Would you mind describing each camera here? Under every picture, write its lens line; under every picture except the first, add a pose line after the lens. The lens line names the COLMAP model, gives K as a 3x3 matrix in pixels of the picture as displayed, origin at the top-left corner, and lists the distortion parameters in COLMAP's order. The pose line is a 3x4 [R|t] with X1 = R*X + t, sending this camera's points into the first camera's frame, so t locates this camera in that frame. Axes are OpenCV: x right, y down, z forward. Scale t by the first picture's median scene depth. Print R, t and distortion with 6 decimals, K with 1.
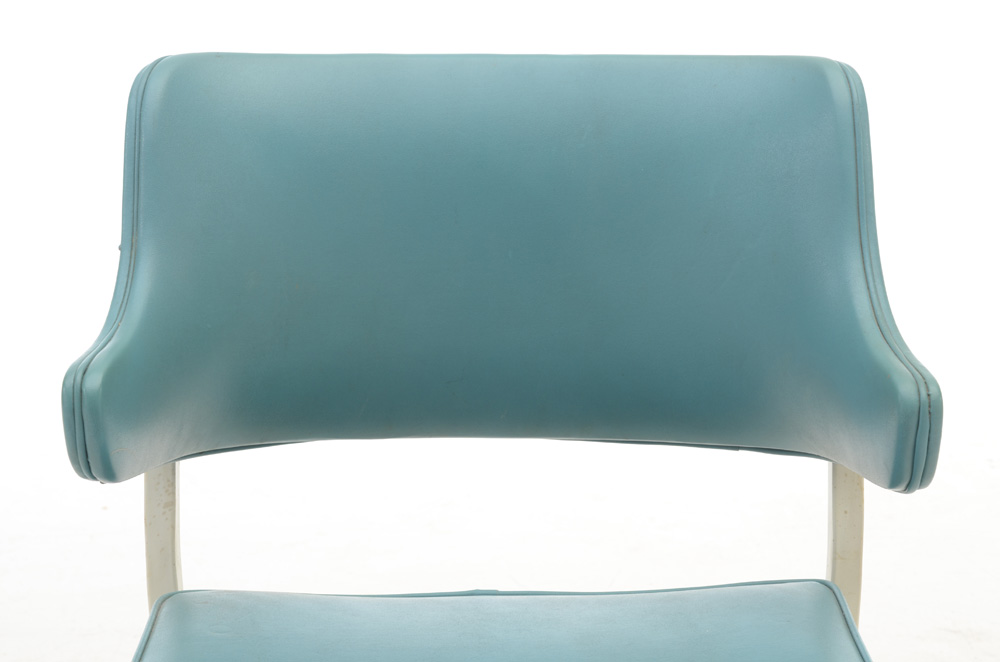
lens RADIAL K [[2873.6, 0, 500.0], [0, 2873.6, 331.0], [0, 0, 1]] dist [0.474038, 0.291057]
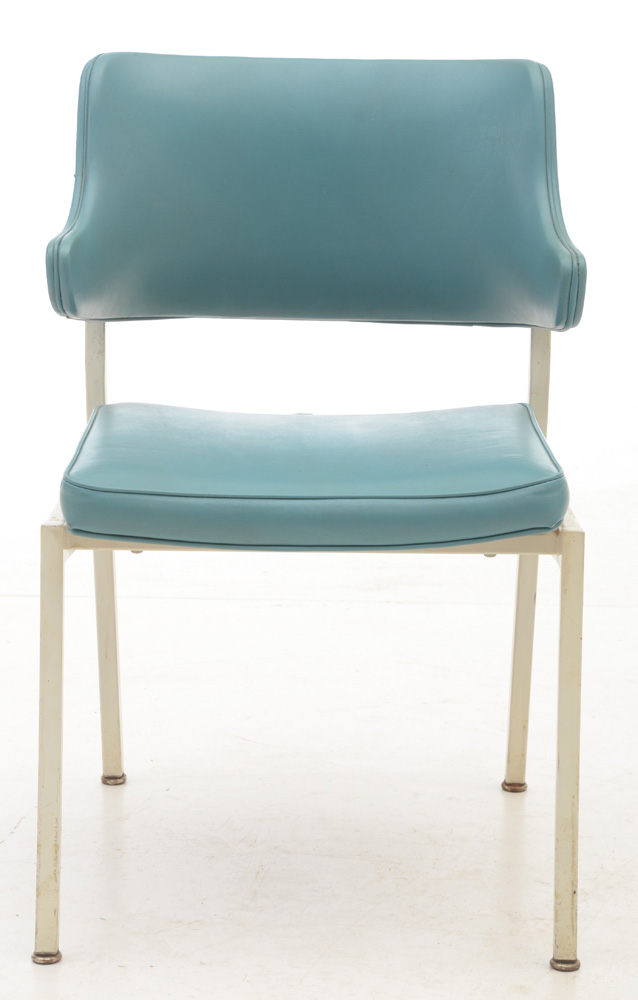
lens RADIAL K [[3503.8, 0, 319.0], [0, 3503.8, 500.0], [0, 0, 1]] dist [0.816817, 2.746426]
pose [[0.999907, 0.009735, -0.009533, 0.021307], [-0.009839, 0.999891, -0.010986, 0.165603], [0.009425, 0.011079, 0.999894, -0.911920]]
